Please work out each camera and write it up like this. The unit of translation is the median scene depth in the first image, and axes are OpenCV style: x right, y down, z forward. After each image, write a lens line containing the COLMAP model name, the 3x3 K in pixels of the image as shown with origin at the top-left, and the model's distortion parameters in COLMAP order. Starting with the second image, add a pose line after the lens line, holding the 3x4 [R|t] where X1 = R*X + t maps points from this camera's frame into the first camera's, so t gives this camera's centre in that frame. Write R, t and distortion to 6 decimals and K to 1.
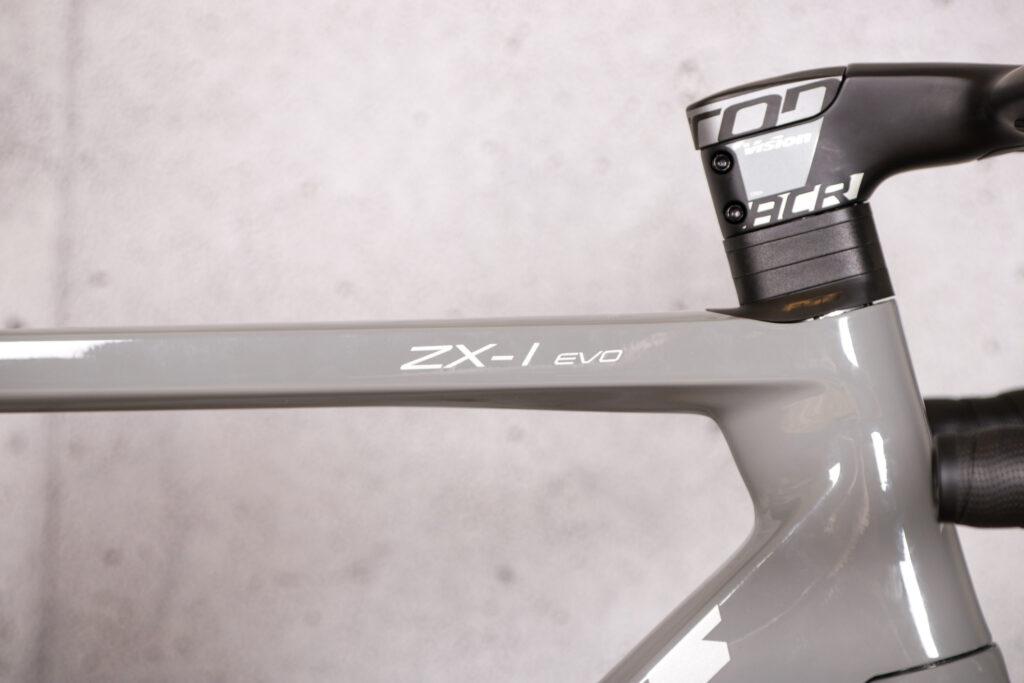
lens RADIAL K [[4016.6, 0, 512.0], [0, 4016.6, 341.5], [0, 0, 1]] dist [0.316364, 1.122670]
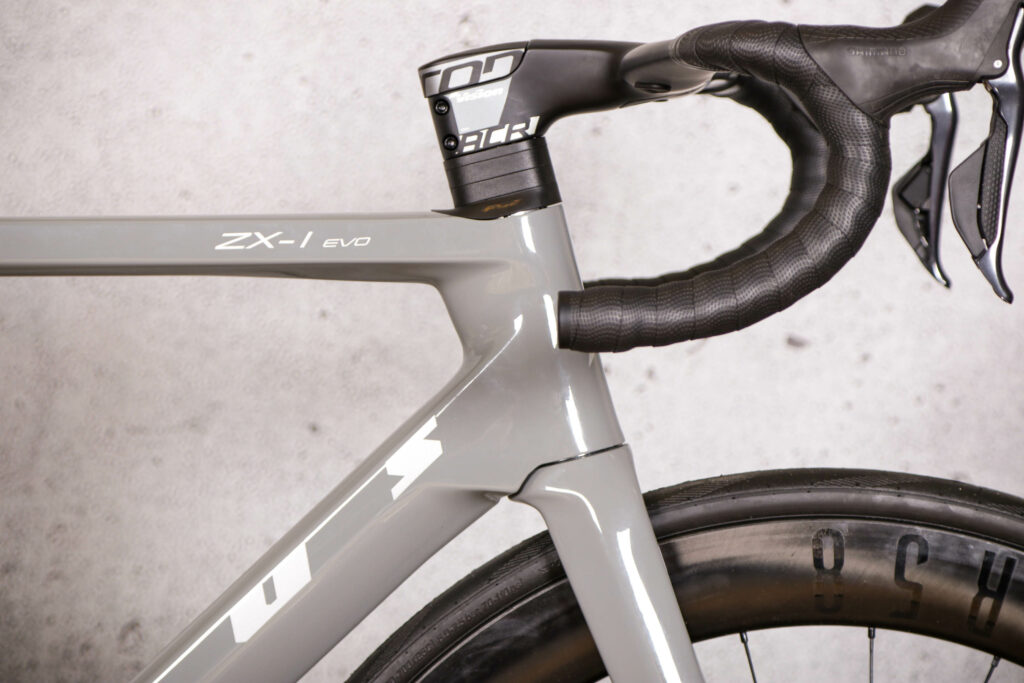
lens RADIAL K [[4562.1, 0, 512.0], [0, 4562.1, 341.5], [0, 0, 1]] dist [0.601139, 3.222014]
pose [[0.999658, 0.010655, 0.023889, 0.039409], [-0.011052, 0.999802, 0.016563, 0.011713], [-0.023707, -0.016821, 0.999577, -0.632474]]
